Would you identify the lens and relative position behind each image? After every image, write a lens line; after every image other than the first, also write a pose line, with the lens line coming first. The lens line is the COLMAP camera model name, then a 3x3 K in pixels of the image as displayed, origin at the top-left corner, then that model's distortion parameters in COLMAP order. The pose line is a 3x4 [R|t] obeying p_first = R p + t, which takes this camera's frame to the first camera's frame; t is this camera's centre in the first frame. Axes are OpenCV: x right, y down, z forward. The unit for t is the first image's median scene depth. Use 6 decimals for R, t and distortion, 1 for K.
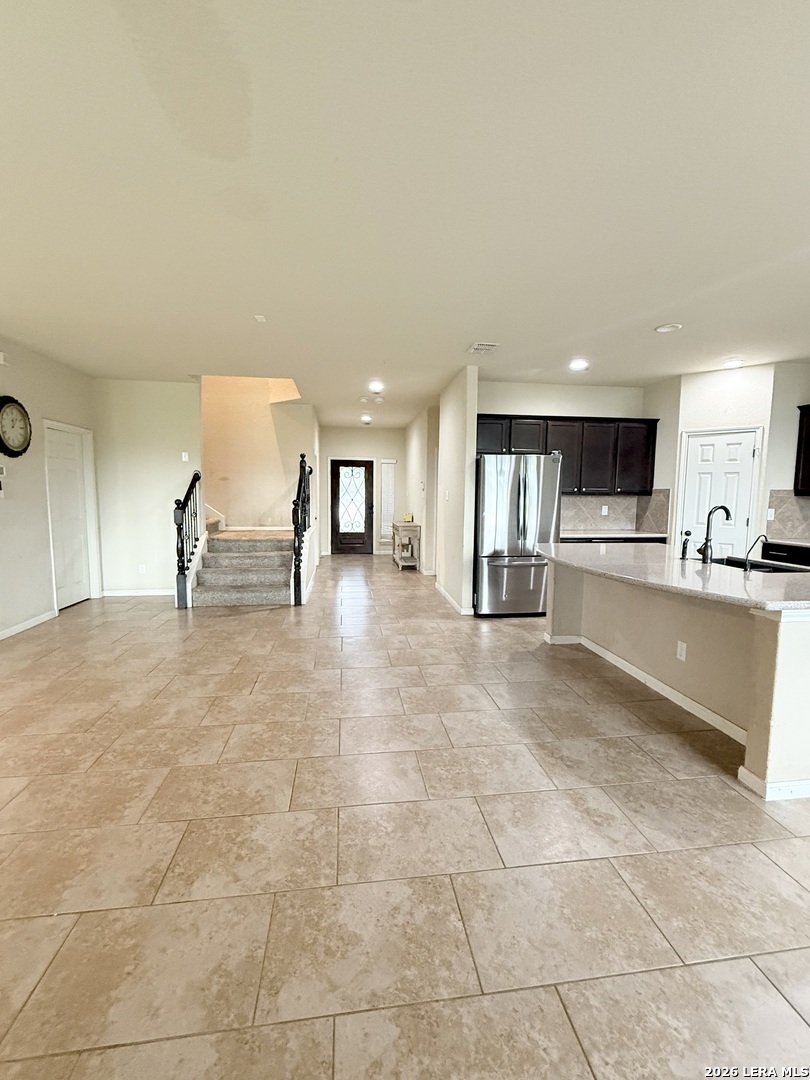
lens RADIAL K [[466.1, 0, 406.6], [0, 466.1, 539.9], [0, 0, 1]] dist [-0.001012, 0.000458]
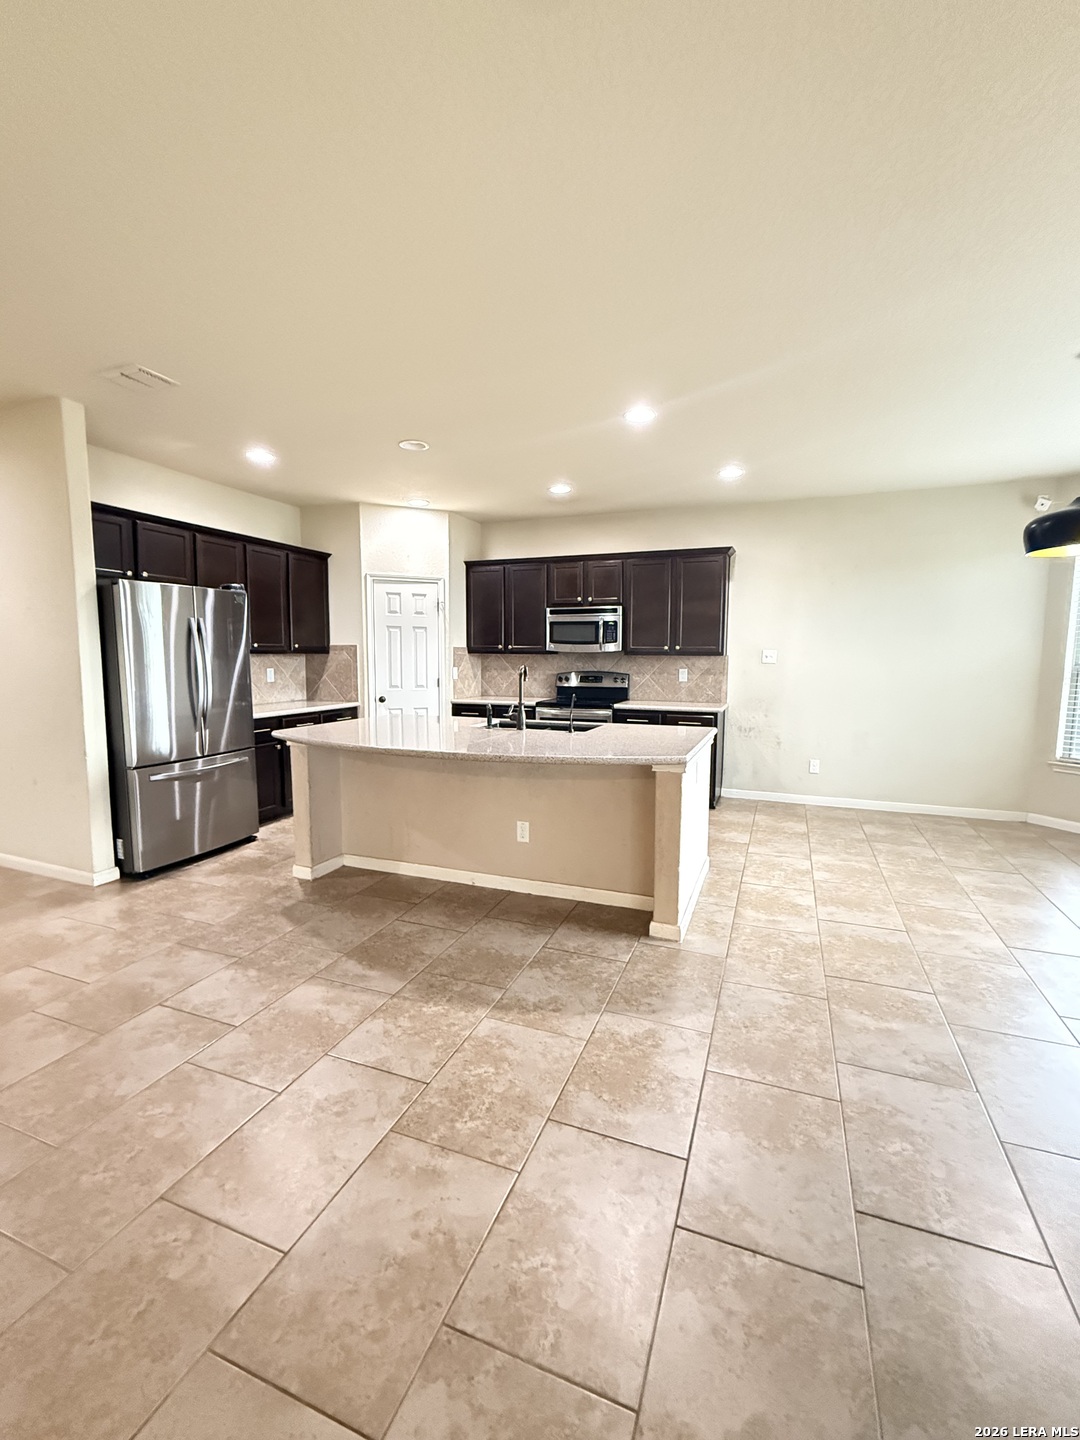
lens RADIAL K [[621.5, 0, 543.2], [0, 621.5, 718.9], [0, 0, 1]] dist [-0.001012, 0.000458]
pose [[0.484908, -0.096349, 0.869242, -0.325871], [0.085515, 0.994374, 0.062514, -0.036240], [-0.870374, 0.044020, 0.490419, 0.320980]]
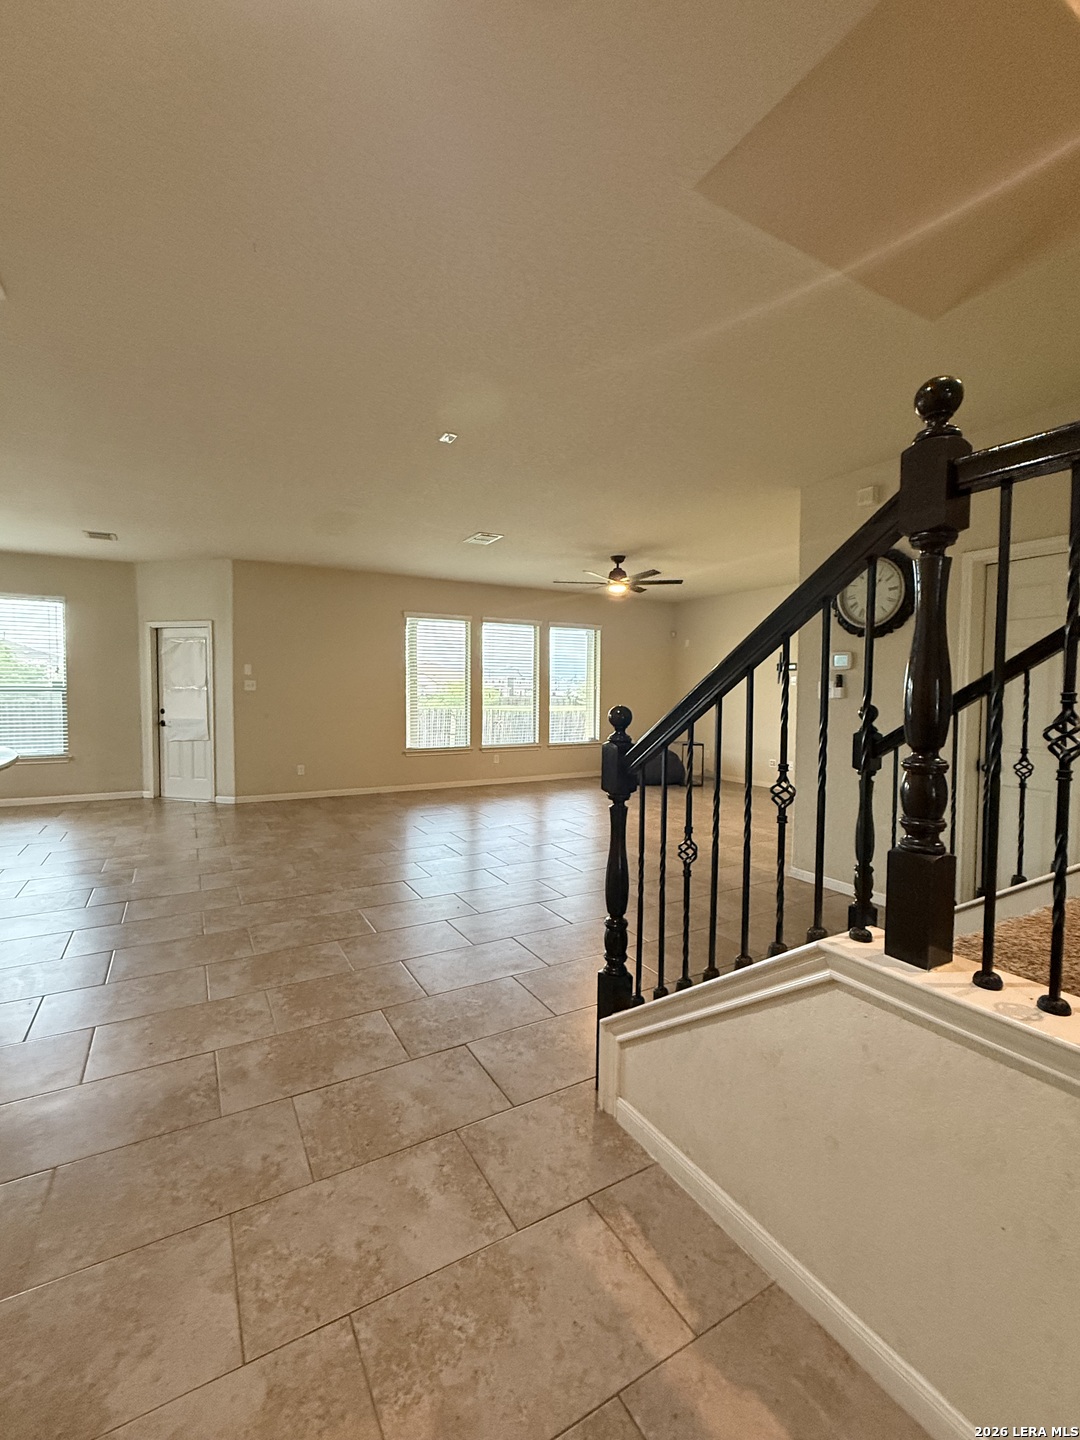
lens RADIAL K [[621.5, 0, 543.3], [0, 621.5, 714.2], [0, 0, 1]] dist [-0.001012, 0.000458]
pose [[-0.925066, -0.001091, -0.379805, -0.090285], [-0.053876, 0.990261, 0.128378, -0.193043], [0.375966, 0.139220, -0.916115, 2.009663]]
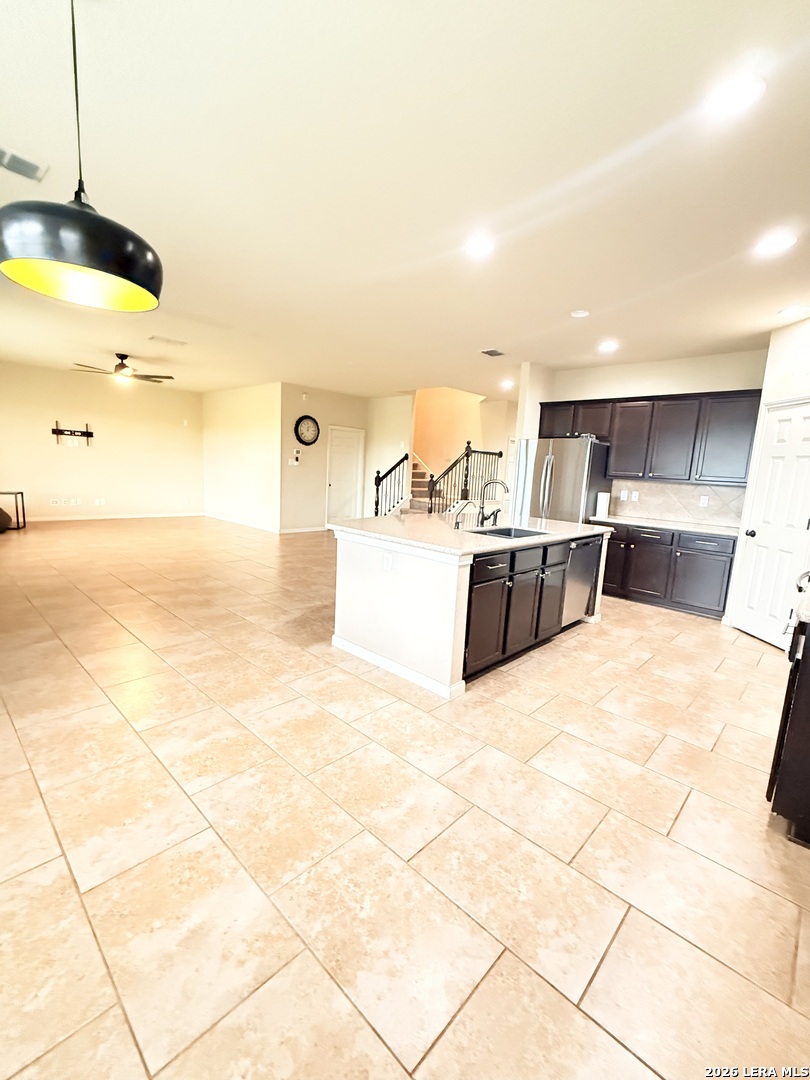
lens RADIAL K [[466.1, 0, 406.8], [0, 466.1, 541.4], [0, 0, 1]] dist [-0.001012, 0.000458]
pose [[0.629600, 0.146341, -0.763013, 1.258295], [-0.125039, 0.988384, 0.086389, 0.005954], [0.766792, 0.041016, 0.640584, 0.063654]]
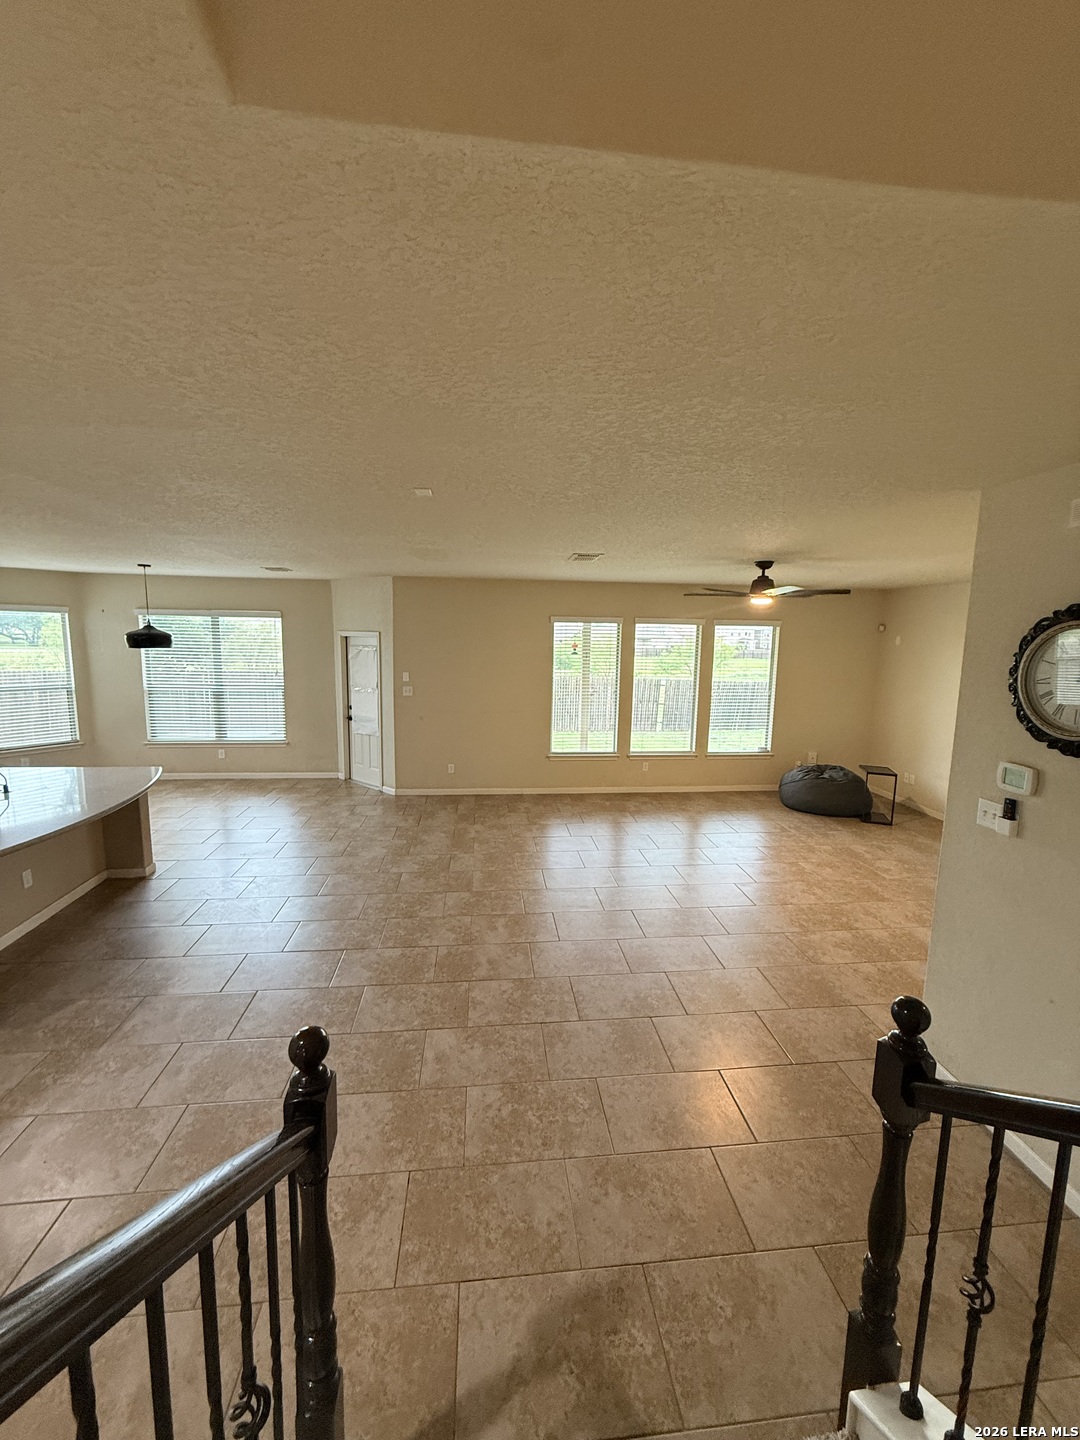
lens RADIAL K [[573.4, 0, 541.8], [0, 573.4, 713.5], [0, 0, 1]] dist [-0.000334, -0.000007]
pose [[-0.999271, -0.029466, 0.024259, -0.497311], [-0.022984, 0.971999, 0.233859, -0.383592], [-0.030470, 0.233131, -0.971968, 1.793867]]
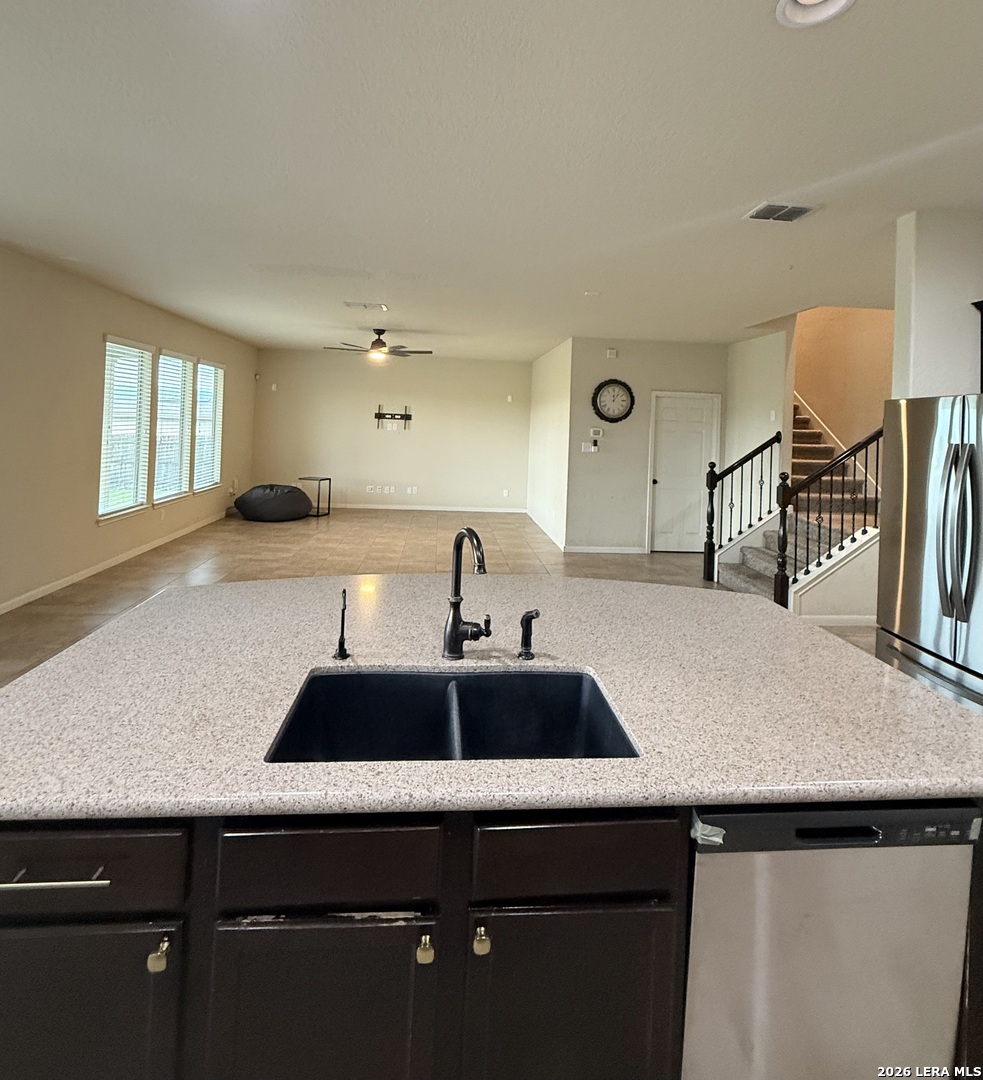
lens RADIAL K [[571.2, 0, 497.6], [0, 571.2, 413.8], [0, 0, 1]] dist [-0.004731, -0.000912]
pose [[-0.037491, -0.030118, -0.998843, 1.012980], [-0.138584, 0.990044, -0.024651, -0.140673], [0.989641, 0.137500, -0.041291, 0.892344]]
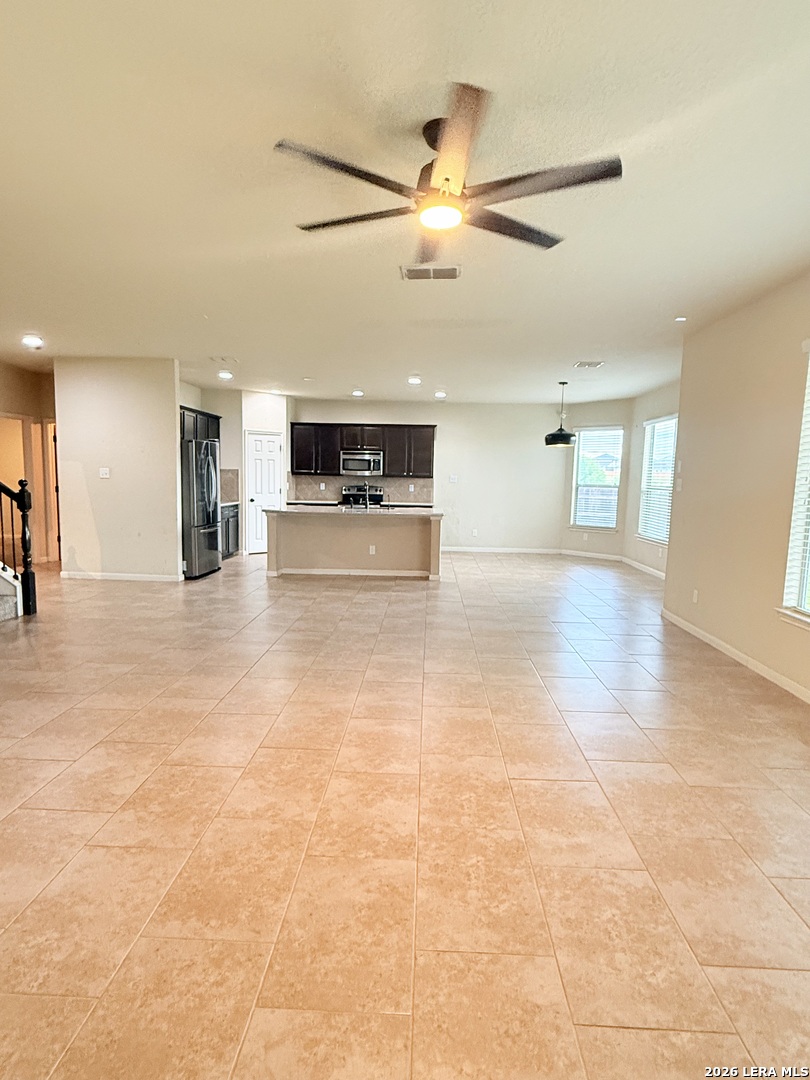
lens RADIAL K [[584.9, 0, 406.6], [0, 584.9, 533.5], [0, 0, 1]] dist [0.000021, 0.007617]
pose [[0.173938, -0.099585, 0.979708, -1.677421], [0.078806, 0.993090, 0.086954, -0.047582], [-0.981598, 0.062082, 0.180584, 0.298803]]
